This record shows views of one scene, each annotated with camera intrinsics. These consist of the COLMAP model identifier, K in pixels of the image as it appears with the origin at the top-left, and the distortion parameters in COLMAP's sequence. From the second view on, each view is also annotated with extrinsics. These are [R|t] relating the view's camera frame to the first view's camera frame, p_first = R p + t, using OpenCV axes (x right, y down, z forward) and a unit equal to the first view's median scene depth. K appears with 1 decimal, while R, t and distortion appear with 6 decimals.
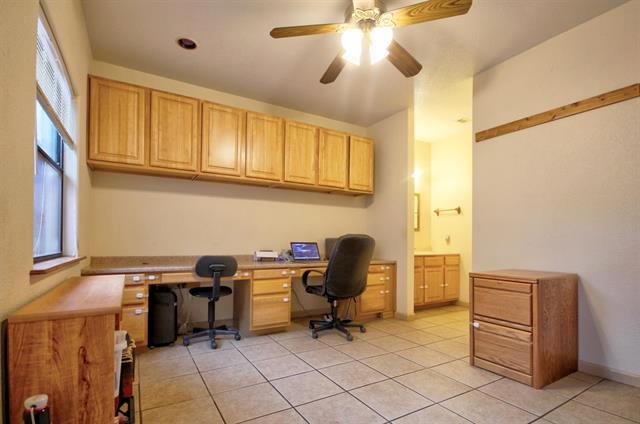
lens RADIAL K [[300.1, 0, 318.7], [0, 300.1, 241.0], [0, 0, 1]] dist [-0.001221, -0.000078]
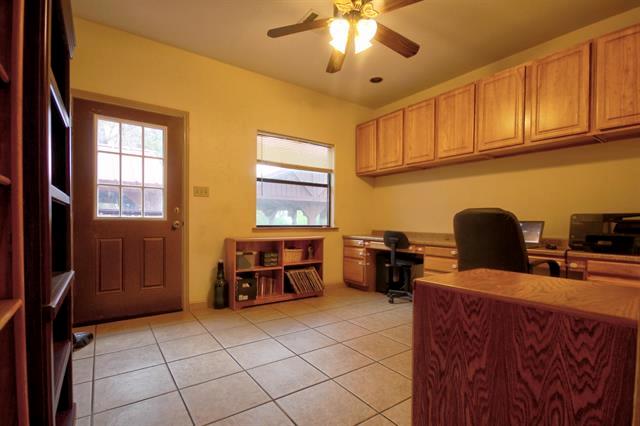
lens RADIAL K [[305.0, 0, 319.4], [0, 305.0, 224.1], [0, 0, 1]] dist [0.000471, 0.000049]
pose [[0.100972, 0.005101, -0.994876, 0.862635], [-0.000382, 0.999987, 0.005088, 0.012430], [0.994889, -0.000134, 0.100972, 0.522658]]
